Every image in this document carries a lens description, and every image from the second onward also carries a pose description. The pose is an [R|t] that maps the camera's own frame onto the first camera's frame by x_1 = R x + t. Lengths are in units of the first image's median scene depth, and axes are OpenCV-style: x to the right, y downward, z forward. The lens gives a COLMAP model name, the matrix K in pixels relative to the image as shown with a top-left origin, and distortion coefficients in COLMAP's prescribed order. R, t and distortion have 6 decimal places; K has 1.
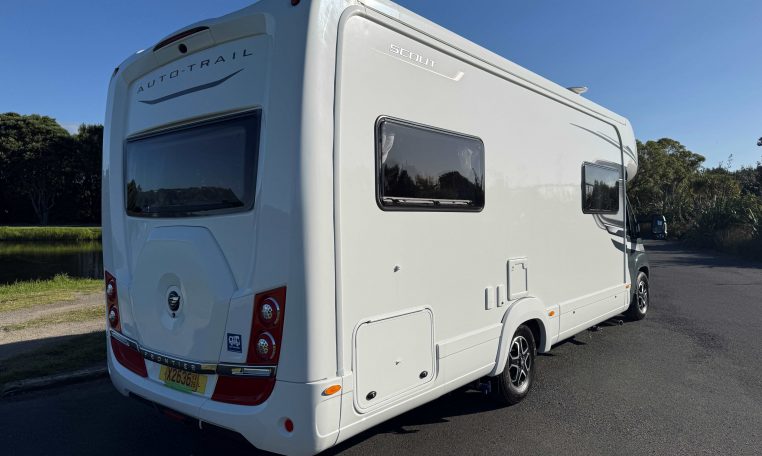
lens RADIAL K [[547.9, 0, 387.2], [0, 547.9, 226.6], [0, 0, 1]] dist [0.043012, -0.068292]
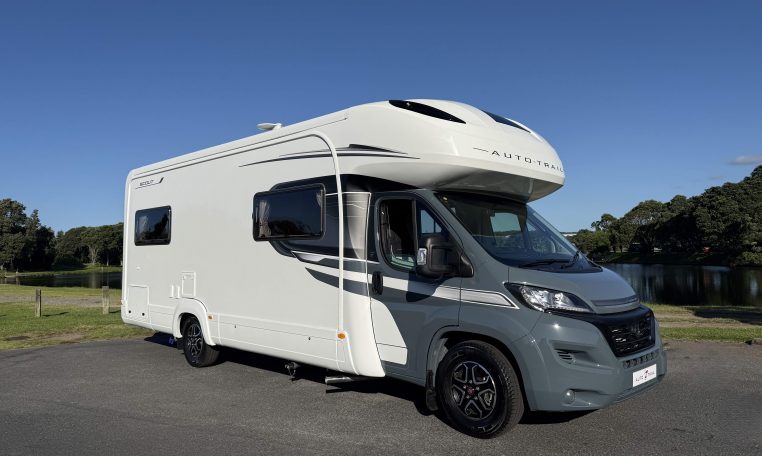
lens RADIAL K [[547.9, 0, 367.0], [0, 547.9, 226.9], [0, 0, 1]] dist [0.043012, -0.068292]
pose [[-0.103443, -0.043351, -0.993690, 0.145519], [-0.007994, 0.999054, -0.042753, -0.000740], [0.994603, 0.003521, -0.103692, 0.137870]]
